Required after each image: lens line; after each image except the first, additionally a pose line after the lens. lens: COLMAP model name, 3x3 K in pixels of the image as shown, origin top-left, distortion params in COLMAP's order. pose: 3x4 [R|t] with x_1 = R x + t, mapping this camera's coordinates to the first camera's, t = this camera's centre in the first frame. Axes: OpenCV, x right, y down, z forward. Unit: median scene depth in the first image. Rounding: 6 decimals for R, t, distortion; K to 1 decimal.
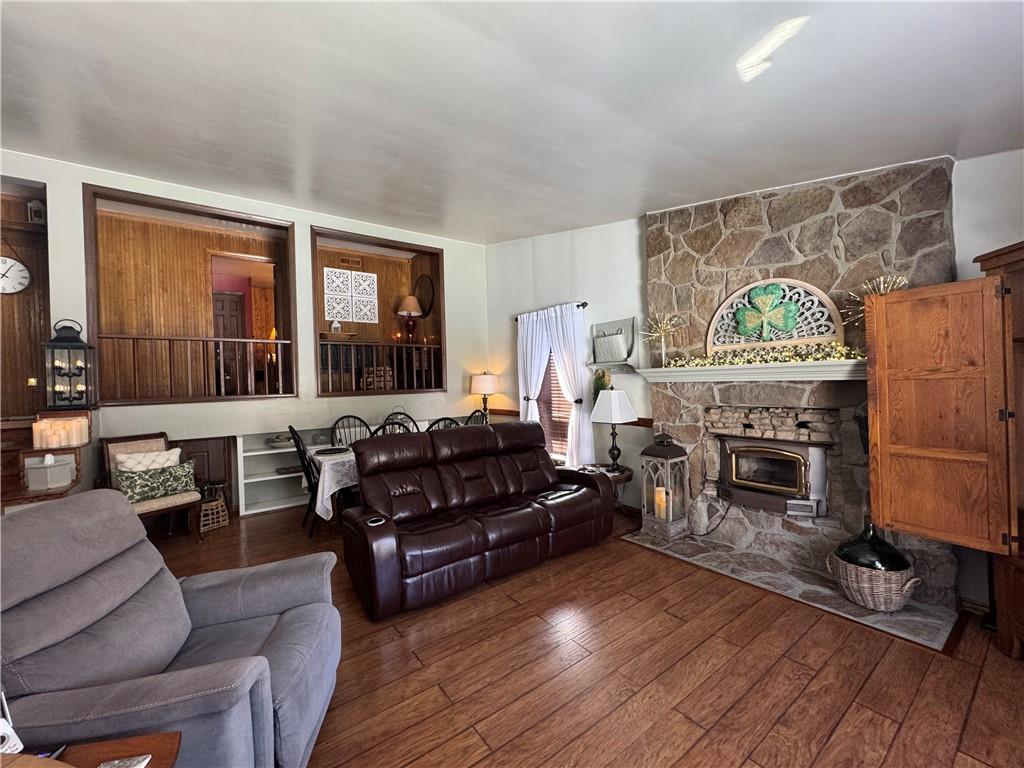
lens RADIAL K [[411.9, 0, 512.0], [0, 411.9, 384.0], [0, 0, 1]] dist [-0.003825, 0.000496]
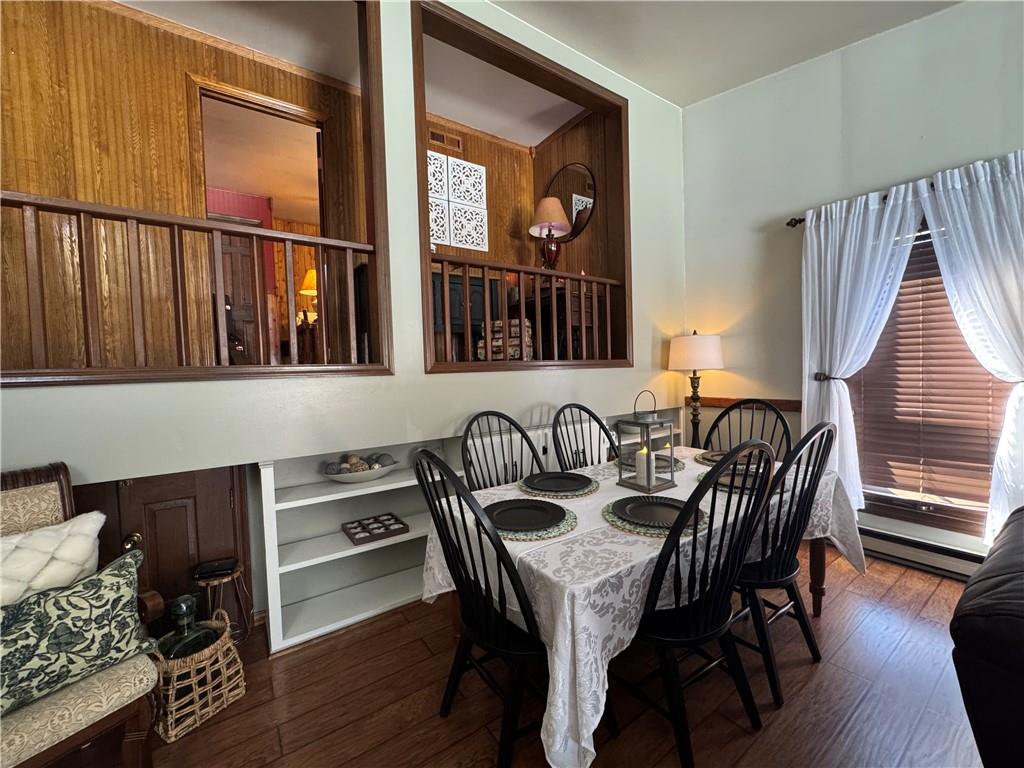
lens RADIAL K [[411.9, 0, 512.0], [0, 411.9, 384.0], [0, 0, 1]] dist [-0.003825, 0.000496]
pose [[0.999698, 0.000378, -0.024592, -0.362508], [0.000426, 0.999467, 0.032646, 0.029813], [0.024591, -0.032647, 0.999164, 0.531810]]
